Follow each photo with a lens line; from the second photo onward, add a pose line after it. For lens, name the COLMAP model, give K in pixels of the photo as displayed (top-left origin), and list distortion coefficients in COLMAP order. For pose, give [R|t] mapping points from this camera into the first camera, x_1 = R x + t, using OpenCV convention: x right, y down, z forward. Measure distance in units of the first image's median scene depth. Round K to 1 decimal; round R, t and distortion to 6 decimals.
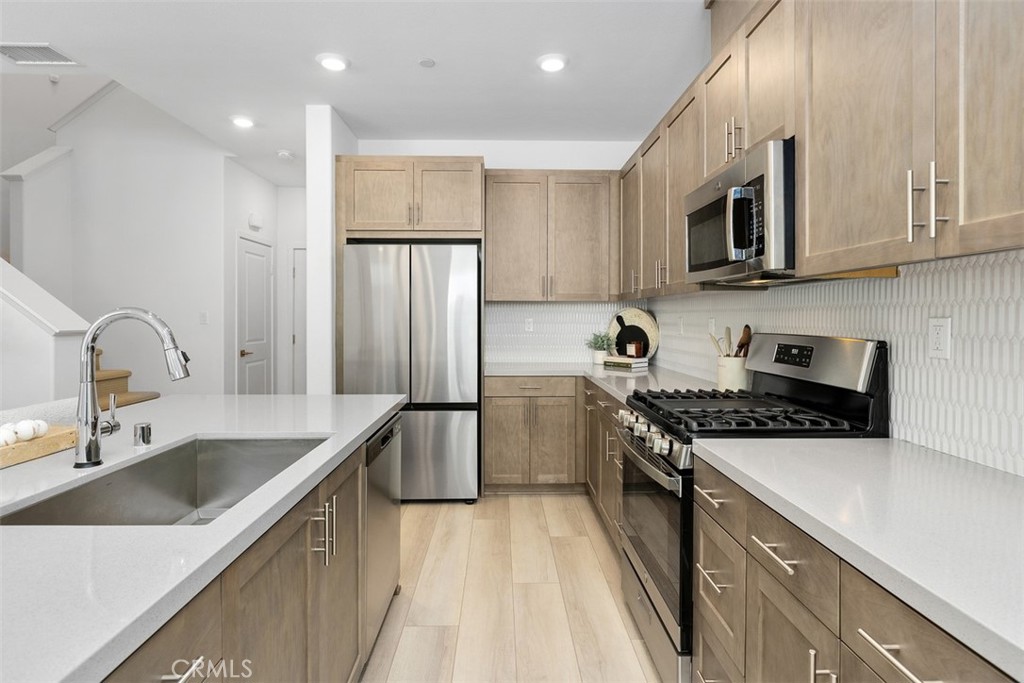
lens RADIAL K [[517.7, 0, 513.7], [0, 517.7, 315.4], [0, 0, 1]] dist [0.001573, -0.000271]
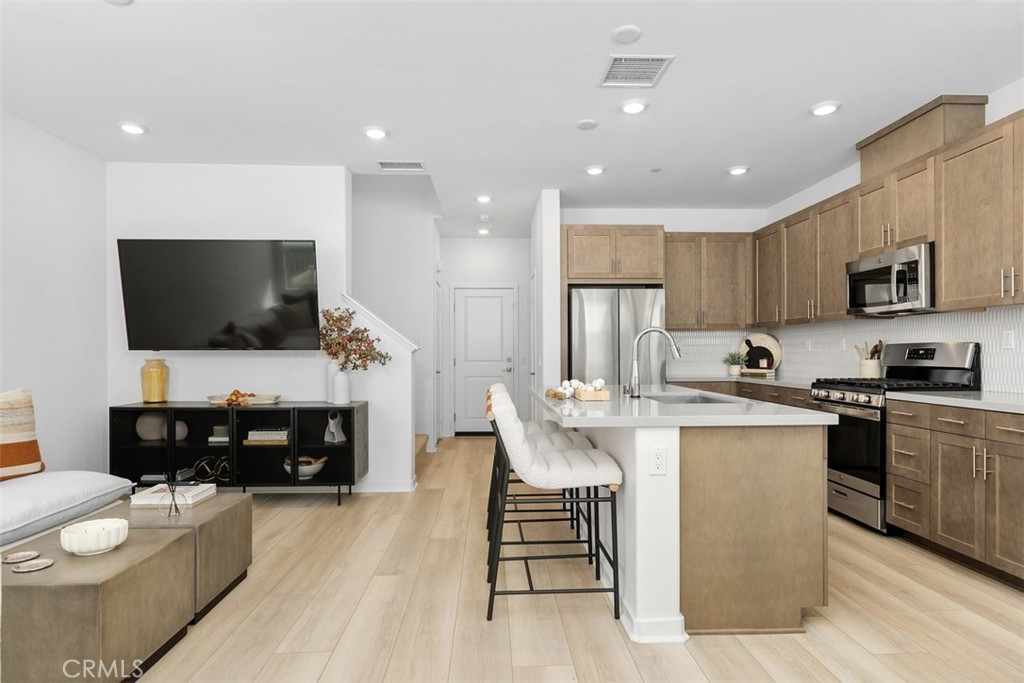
lens RADIAL K [[552.4, 0, 511.8], [0, 552.4, 351.3], [0, 0, 1]] dist [-0.003134, -0.000925]
pose [[0.999829, -0.005678, 0.017580, -0.504913], [0.005664, 0.999984, 0.000829, 0.031446], [-0.017585, -0.000730, 0.999845, -0.493671]]
